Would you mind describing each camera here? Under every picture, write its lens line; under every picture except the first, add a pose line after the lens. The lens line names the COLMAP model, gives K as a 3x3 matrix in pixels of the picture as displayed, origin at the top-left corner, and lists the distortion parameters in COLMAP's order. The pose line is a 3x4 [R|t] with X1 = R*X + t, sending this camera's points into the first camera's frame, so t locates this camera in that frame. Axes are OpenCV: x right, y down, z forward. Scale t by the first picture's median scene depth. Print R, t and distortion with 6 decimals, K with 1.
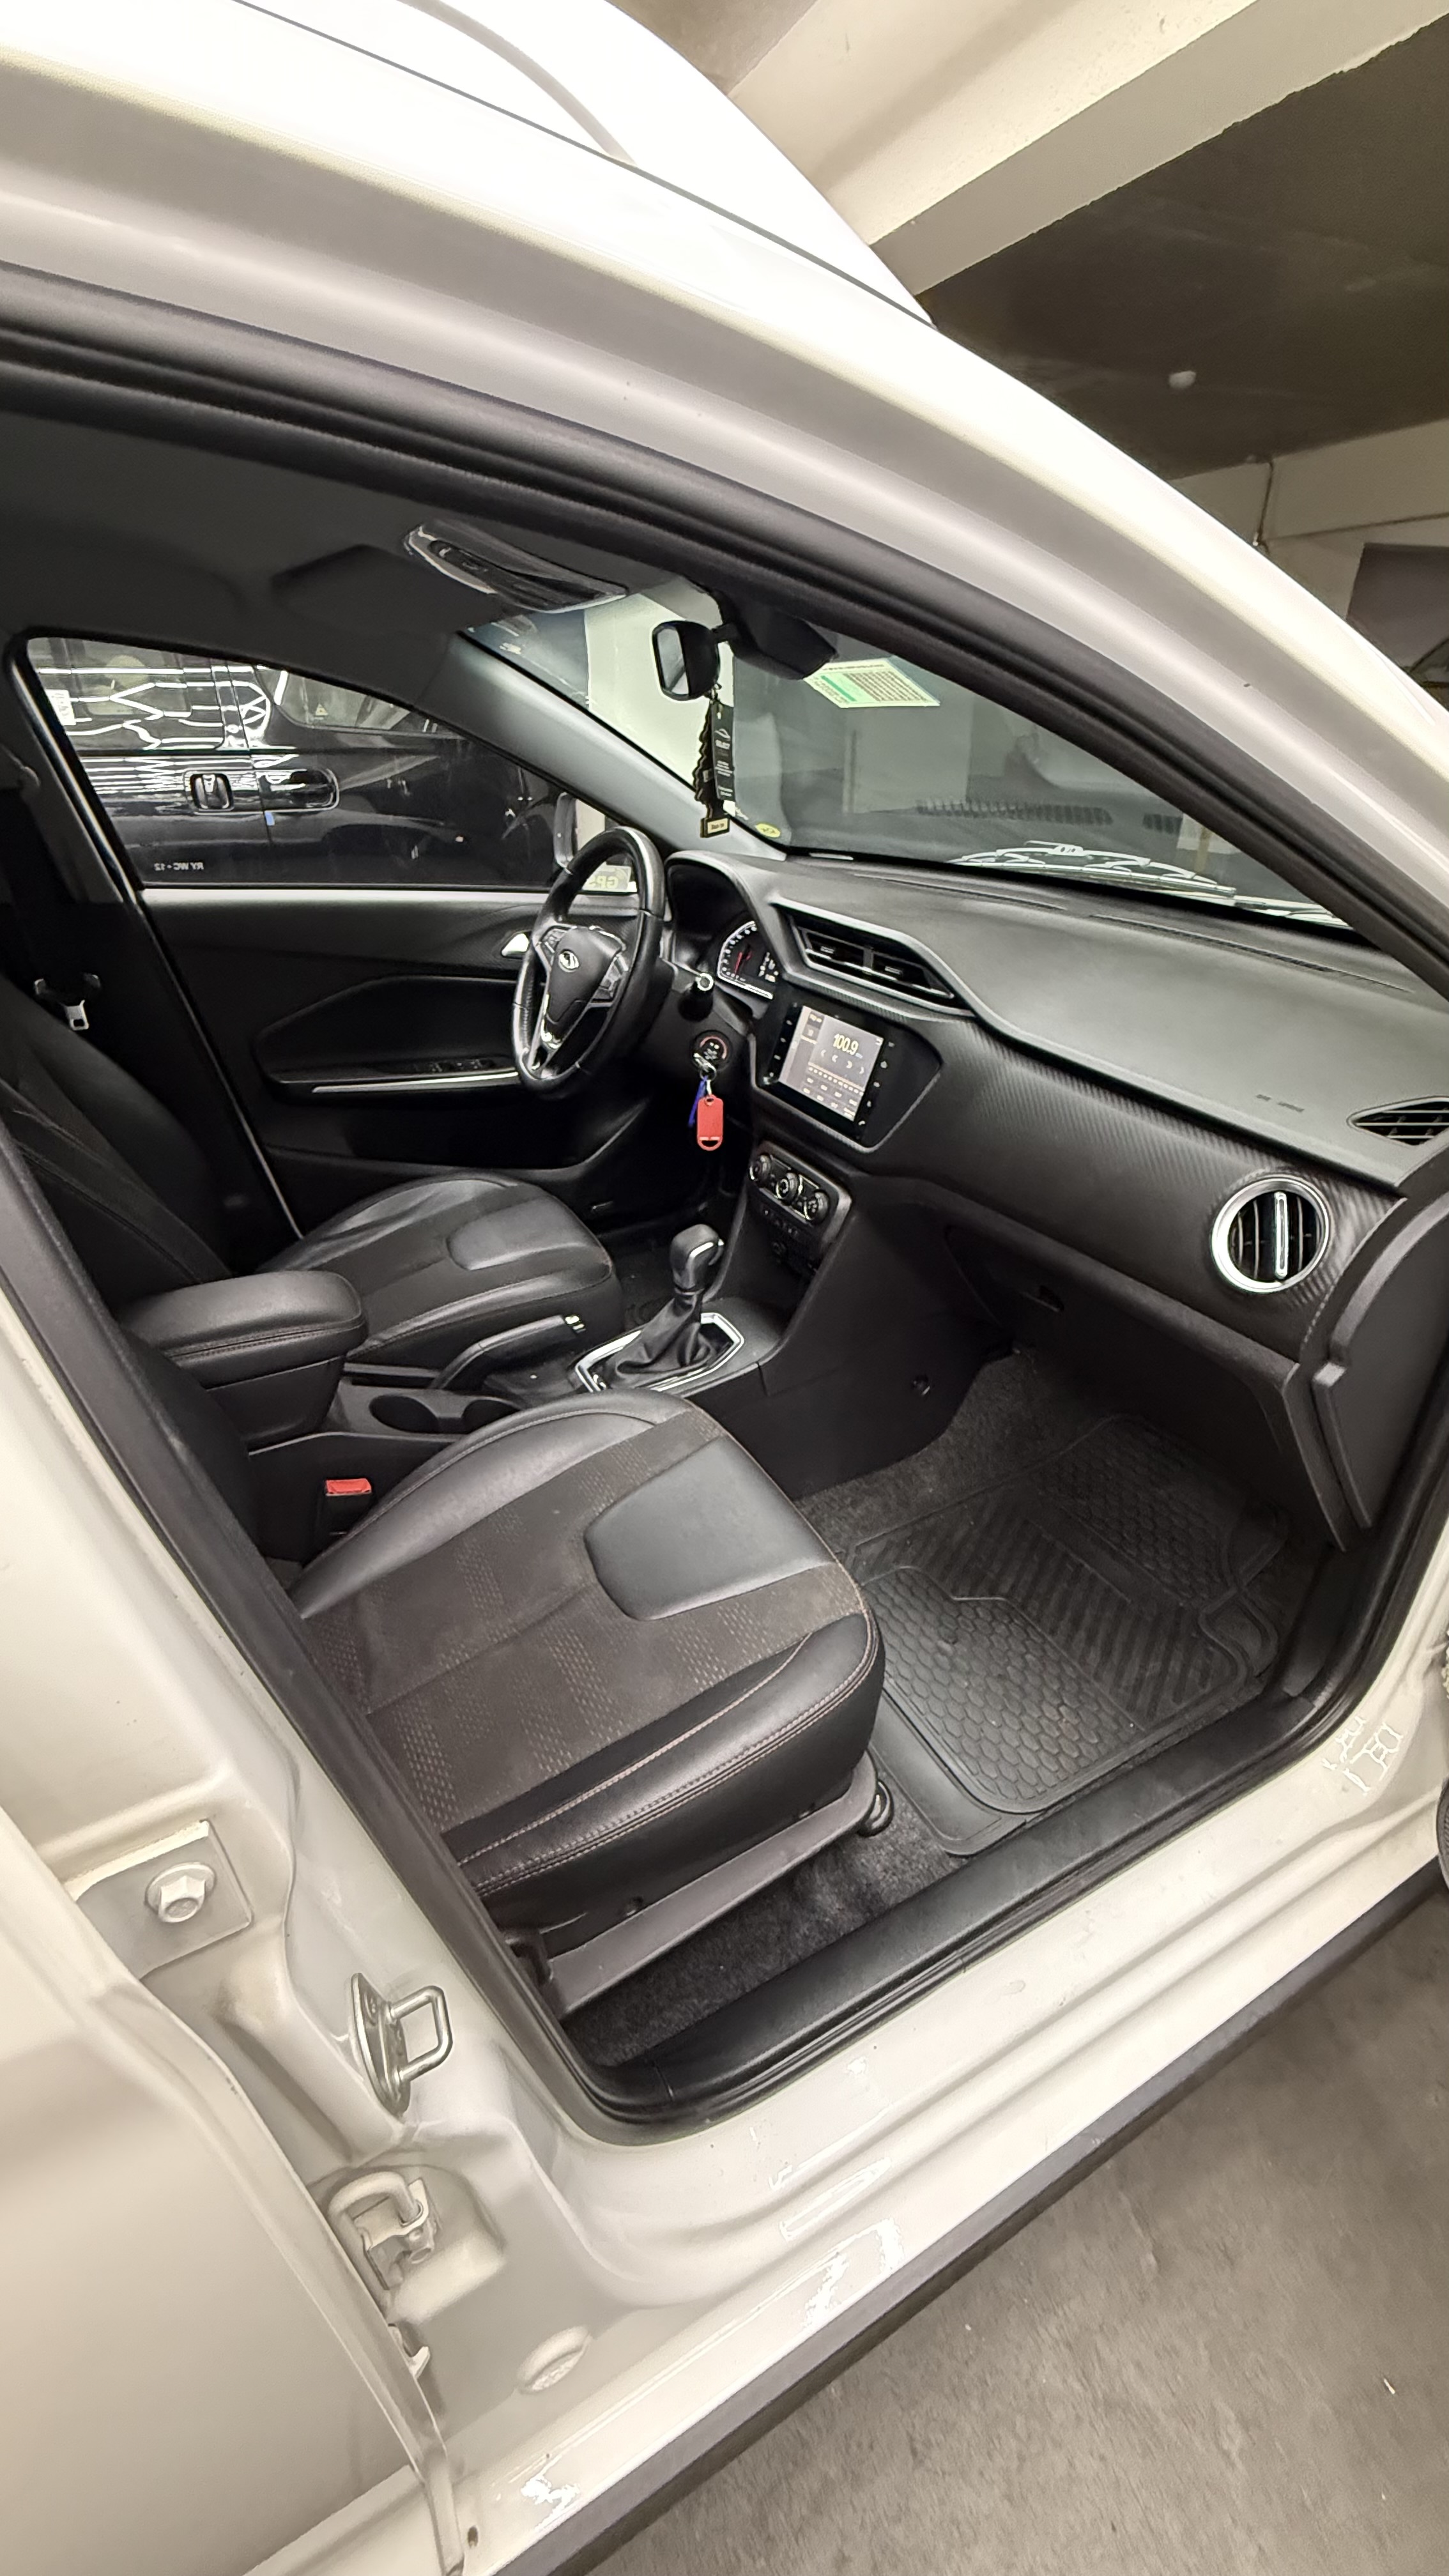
lens RADIAL K [[1021.0, 0, 732.7], [0, 1021.0, 1279.8], [0, 0, 1]] dist [-0.001056, 0.000739]
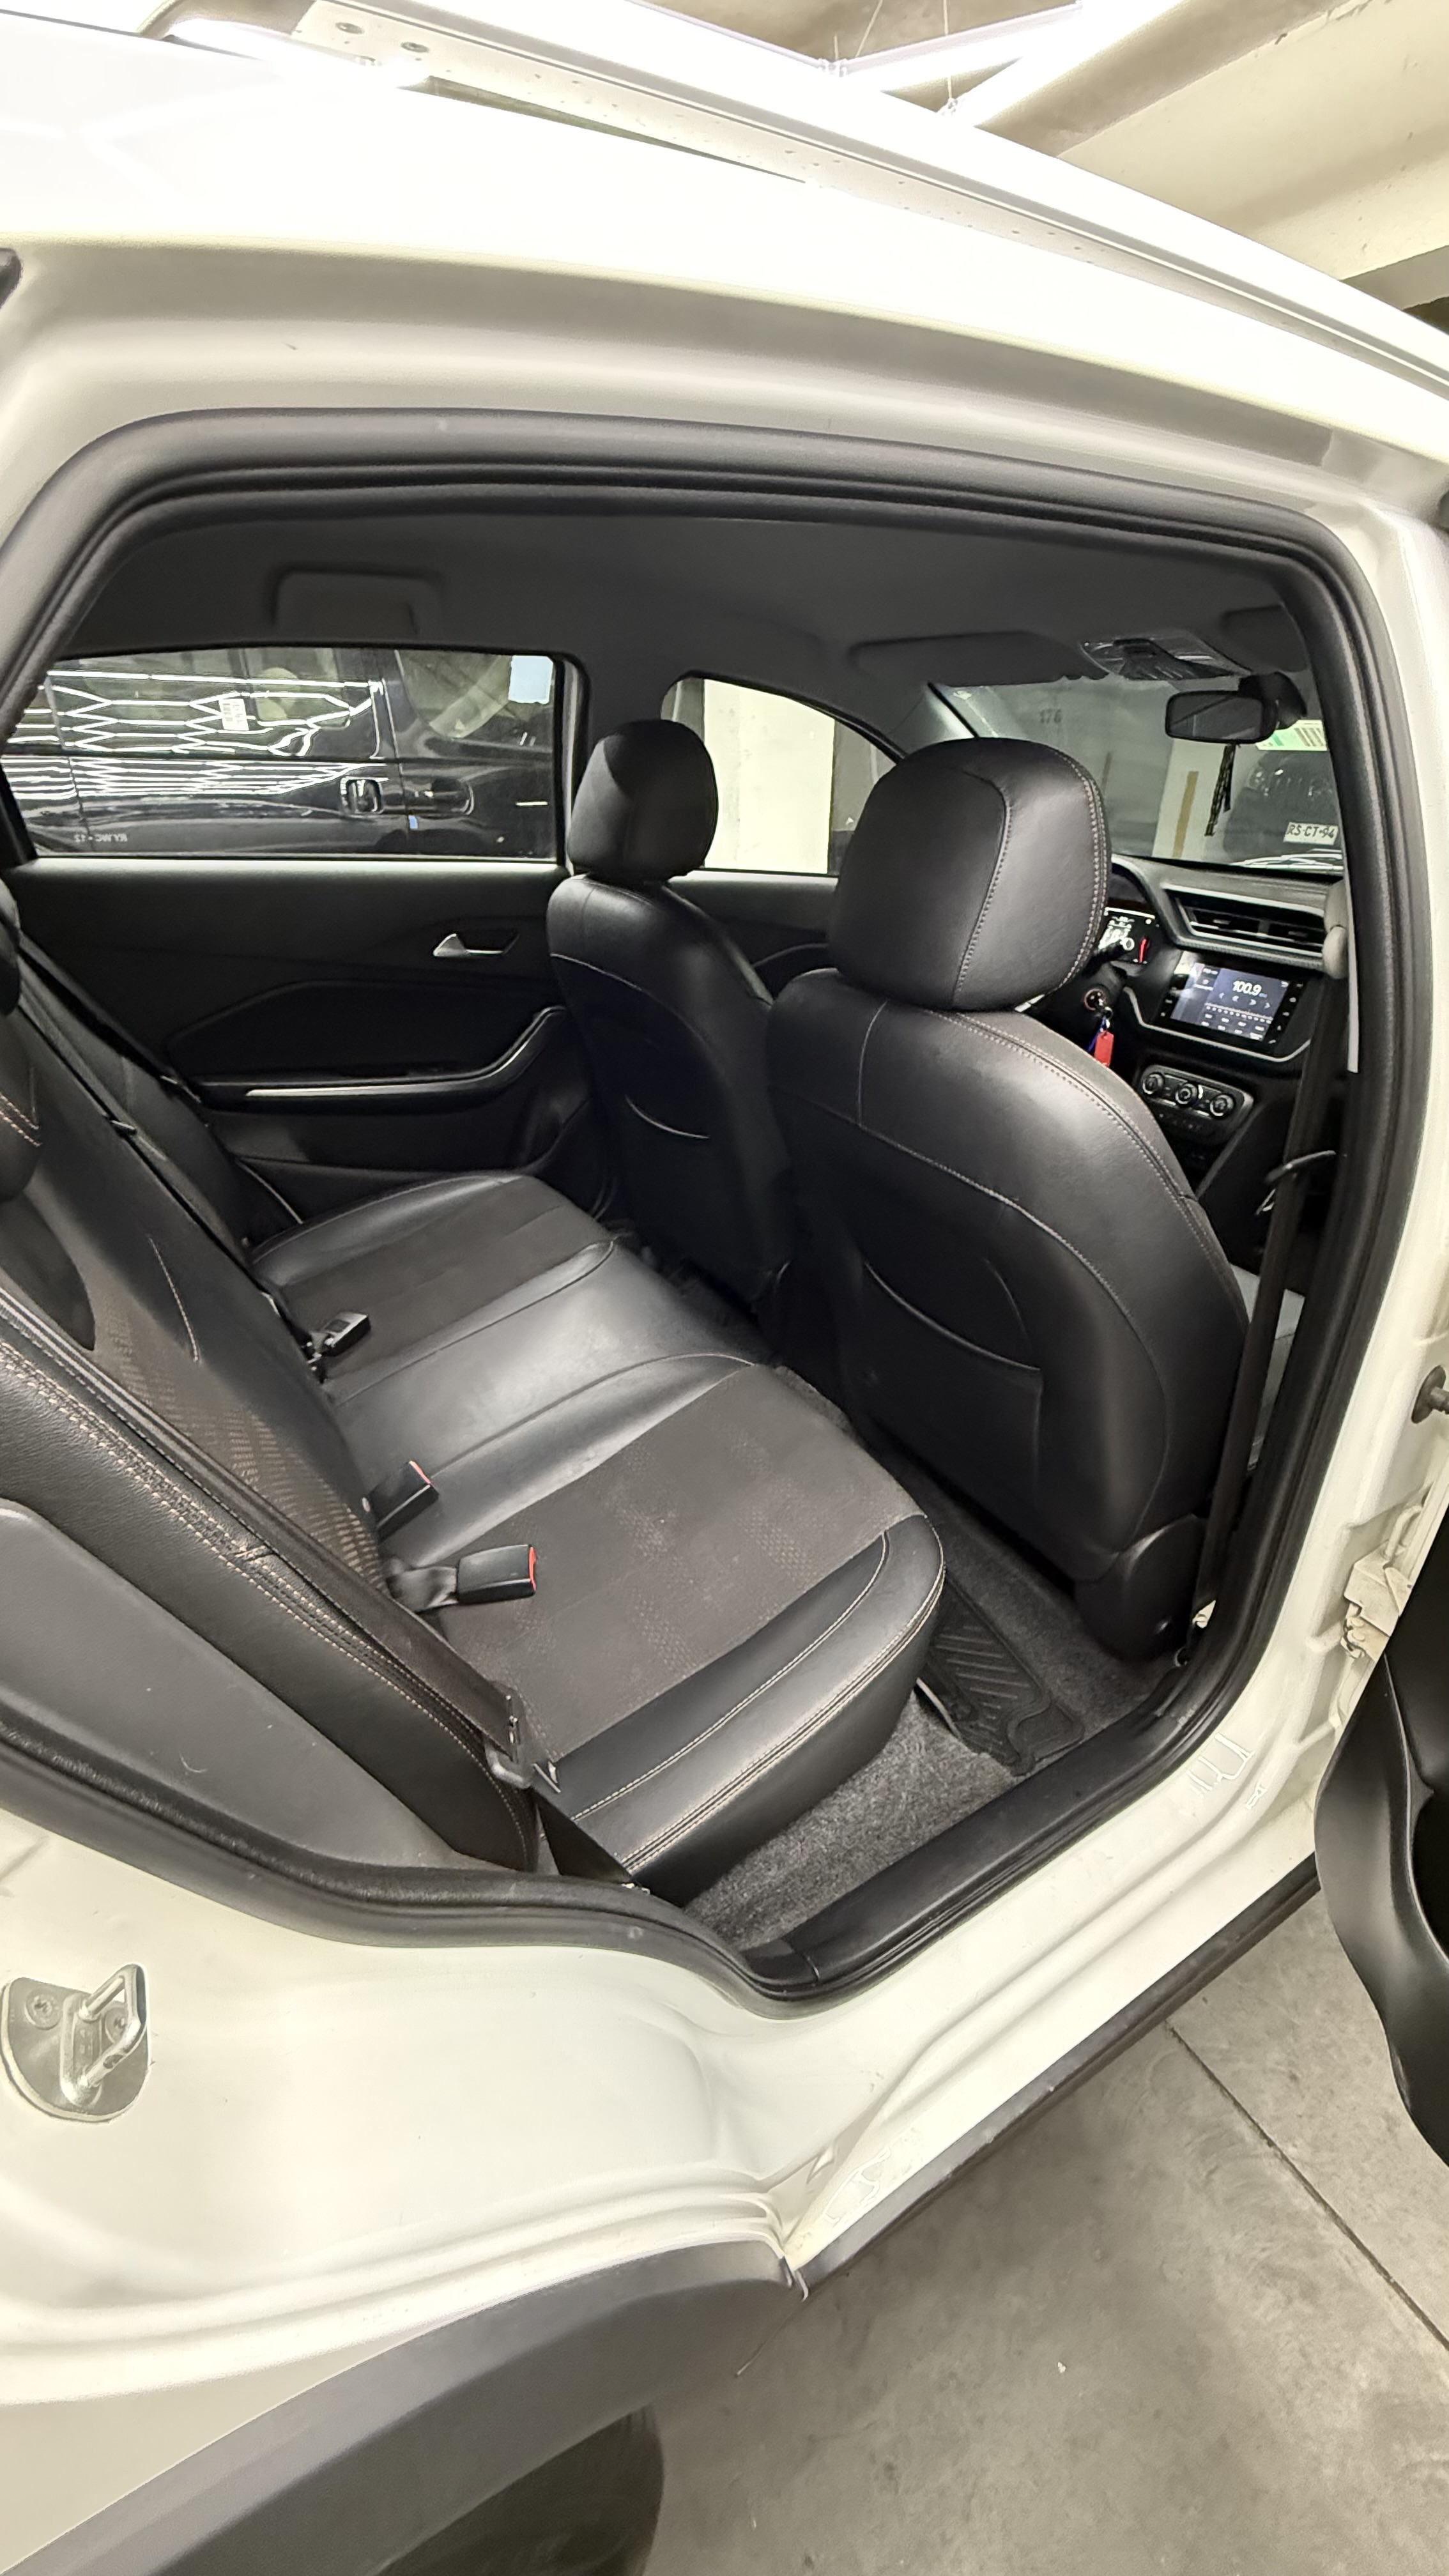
lens RADIAL K [[1021.0, 0, 721.2], [0, 1021.0, 1285.4], [0, 0, 1]] dist [-0.001056, 0.000739]
pose [[0.996991, -0.006968, 0.077201, -0.668057], [0.007944, 0.999892, -0.012349, 0.174942], [-0.077106, 0.012925, 0.996939, -0.308926]]
